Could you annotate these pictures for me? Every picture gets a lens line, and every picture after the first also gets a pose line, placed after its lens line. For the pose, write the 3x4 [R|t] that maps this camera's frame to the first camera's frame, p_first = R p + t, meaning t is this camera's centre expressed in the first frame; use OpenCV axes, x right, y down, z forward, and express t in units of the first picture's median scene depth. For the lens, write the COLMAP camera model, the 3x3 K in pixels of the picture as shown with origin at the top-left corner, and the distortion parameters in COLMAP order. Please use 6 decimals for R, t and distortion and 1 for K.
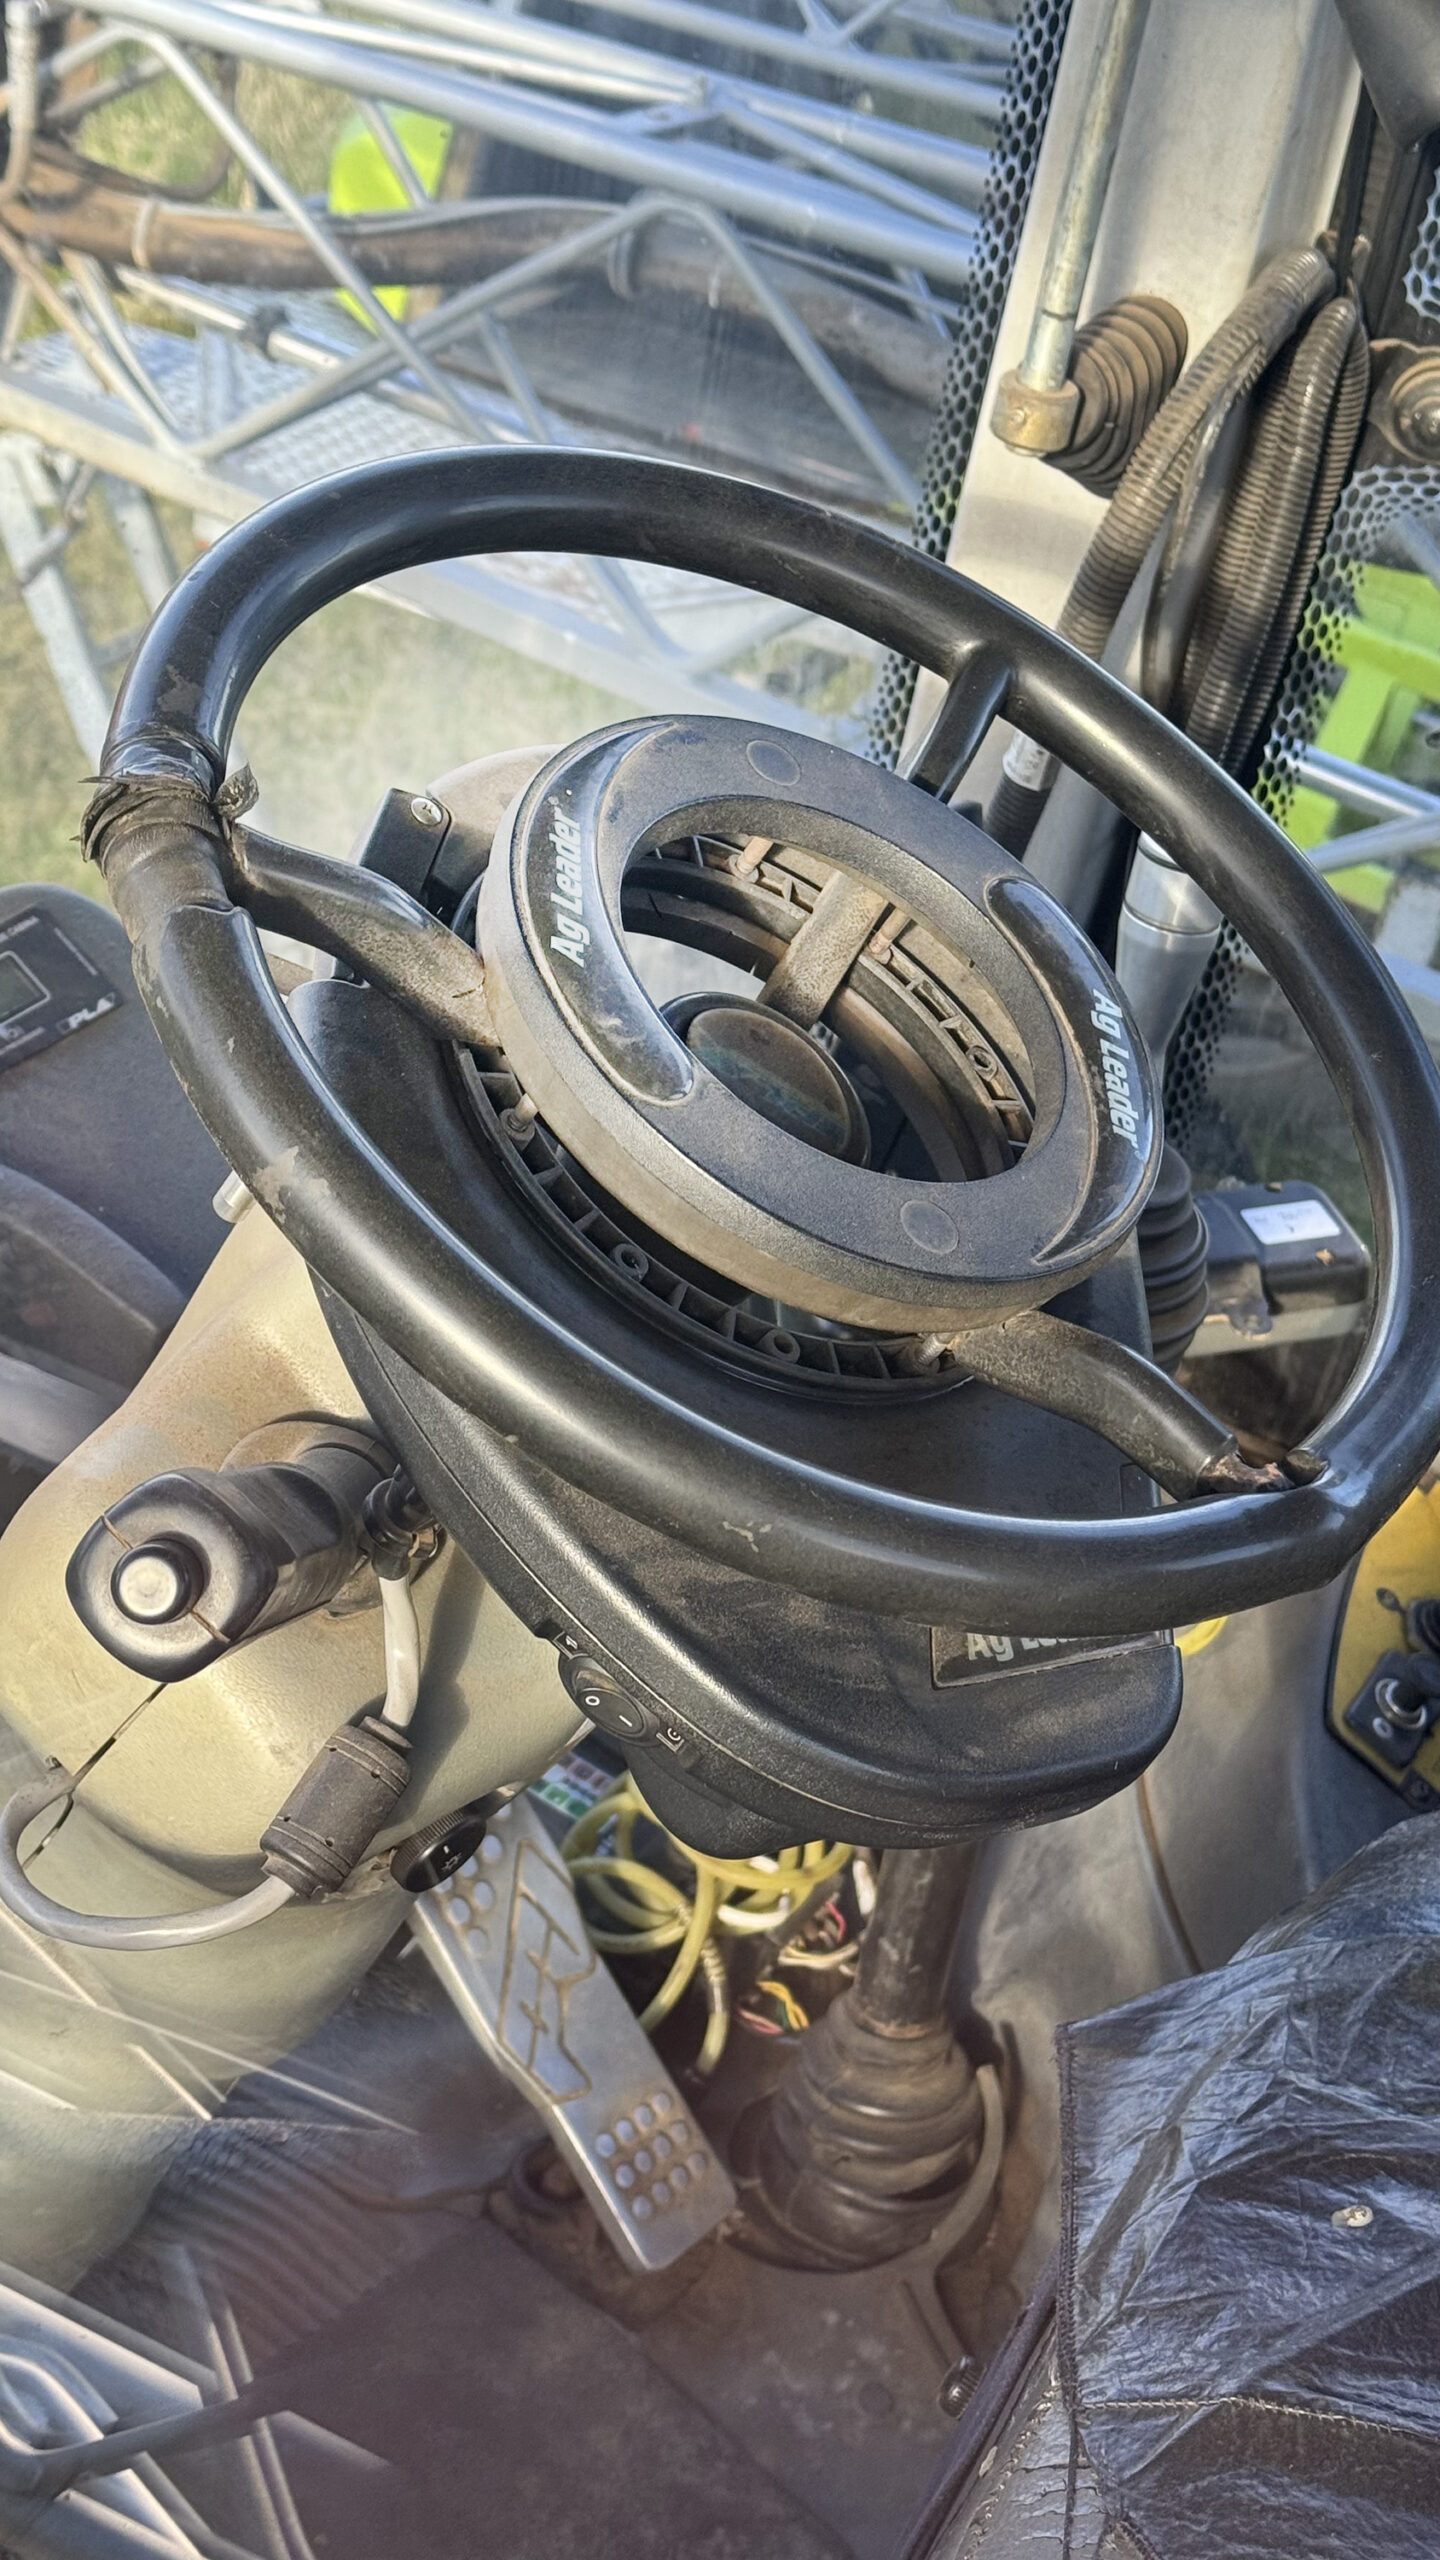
lens RADIAL K [[3567.6, 0, 720.0], [0, 3567.6, 1280.0], [0, 0, 1]] dist [0.166752, -0.293008]
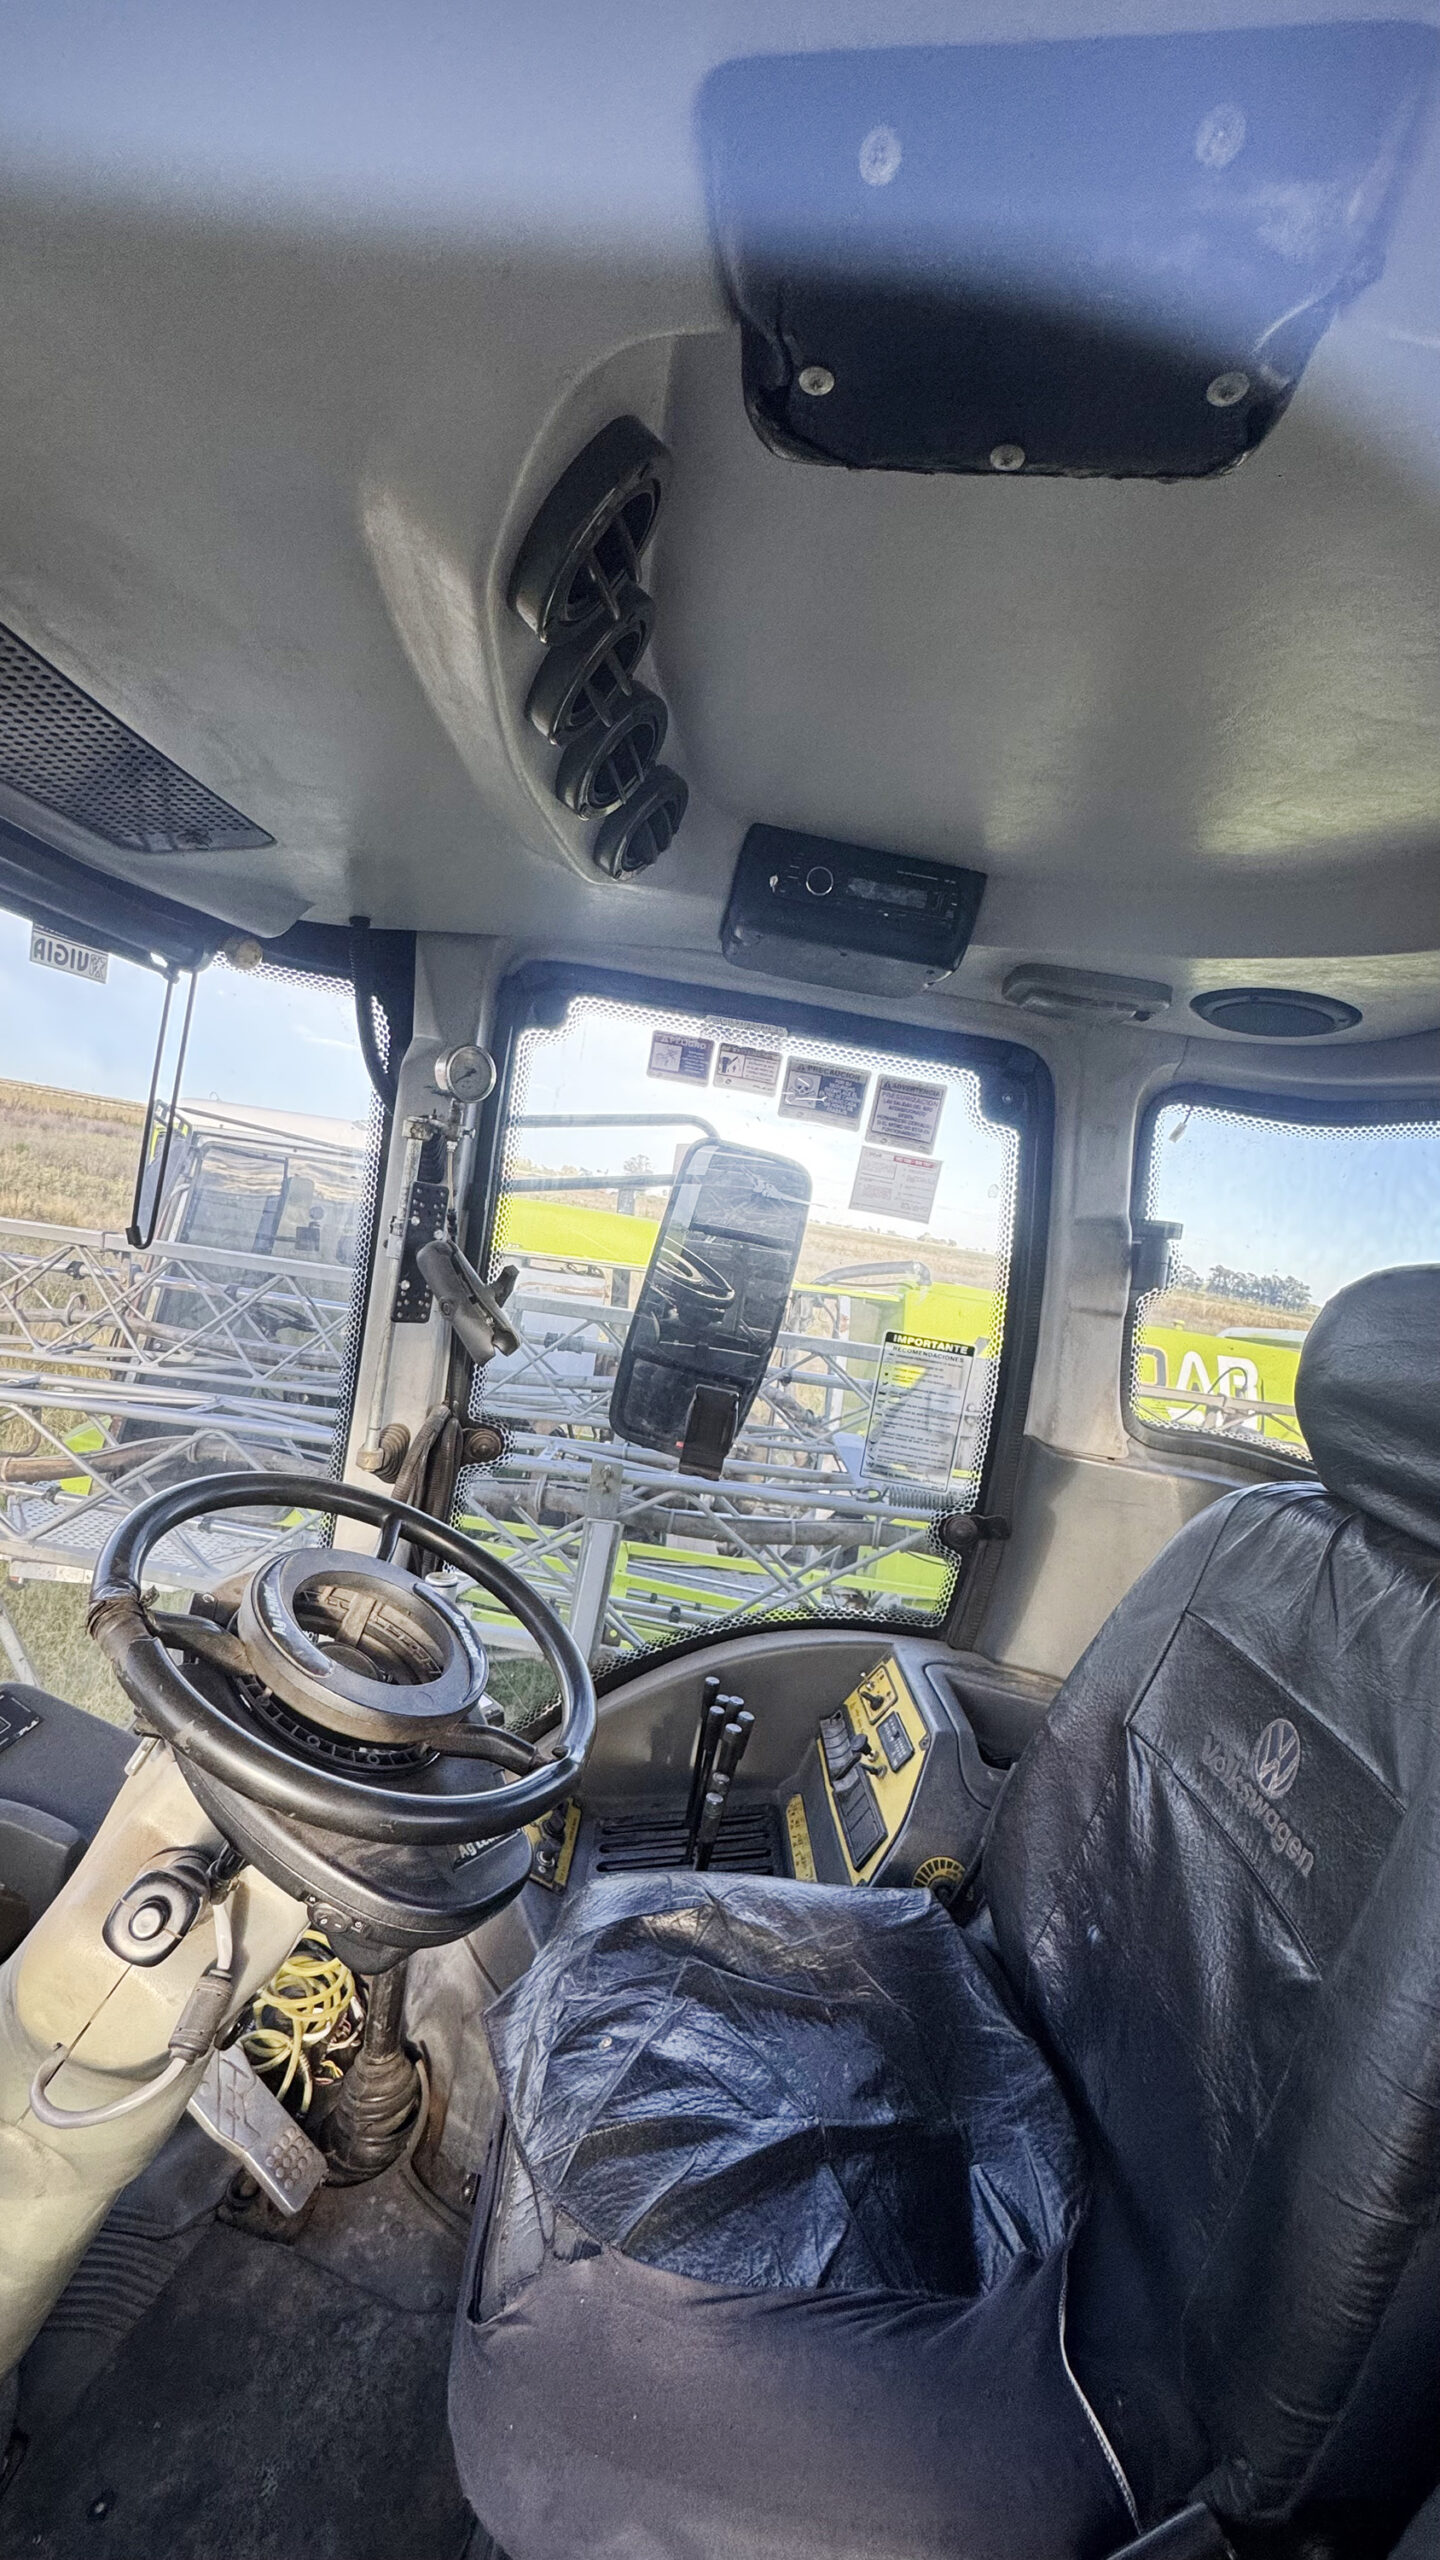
lens RADIAL K [[1019.2, 0, 720.0], [0, 1019.2, 1280.0], [0, 0, 1]] dist [-0.000083, -0.000331]
pose [[0.878623, -0.060411, 0.473679, -0.083304], [0.250500, 0.902825, -0.349508, 0.022096], [-0.406535, 0.425743, 0.808376, 0.068788]]
